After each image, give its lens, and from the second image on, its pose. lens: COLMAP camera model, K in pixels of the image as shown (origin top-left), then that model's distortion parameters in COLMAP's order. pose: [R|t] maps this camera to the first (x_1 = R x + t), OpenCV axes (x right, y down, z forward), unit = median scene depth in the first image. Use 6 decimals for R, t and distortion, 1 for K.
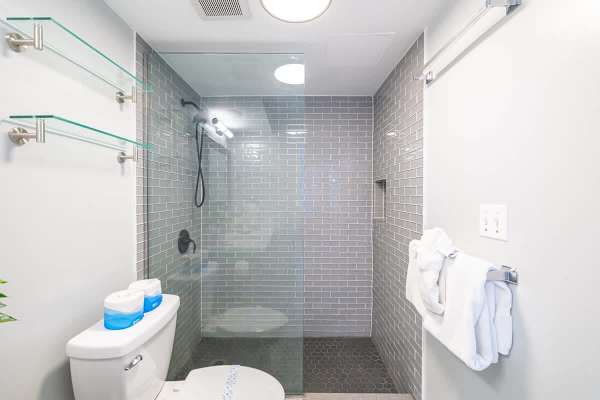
lens RADIAL K [[252.4, 0, 297.8], [0, 252.4, 197.8], [0, 0, 1]] dist [-0.003861, -0.000663]
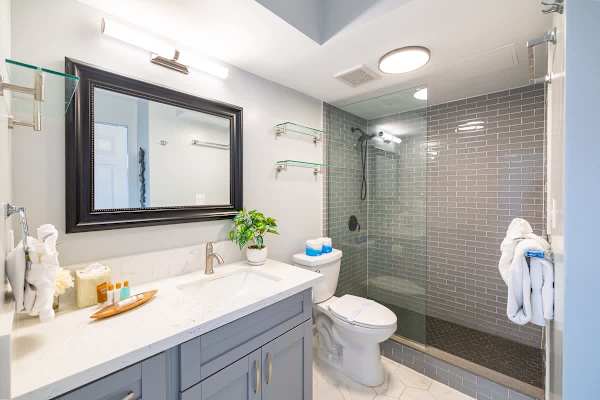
lens RADIAL K [[254.2, 0, 294.8], [0, 254.2, 197.1], [0, 0, 1]] dist [0.000501, -0.000074]
pose [[0.729976, 0.012636, -0.683356, 0.377728], [-0.006816, 0.999914, 0.011208, 0.005202], [0.683439, -0.003523, 0.729999, -0.383042]]
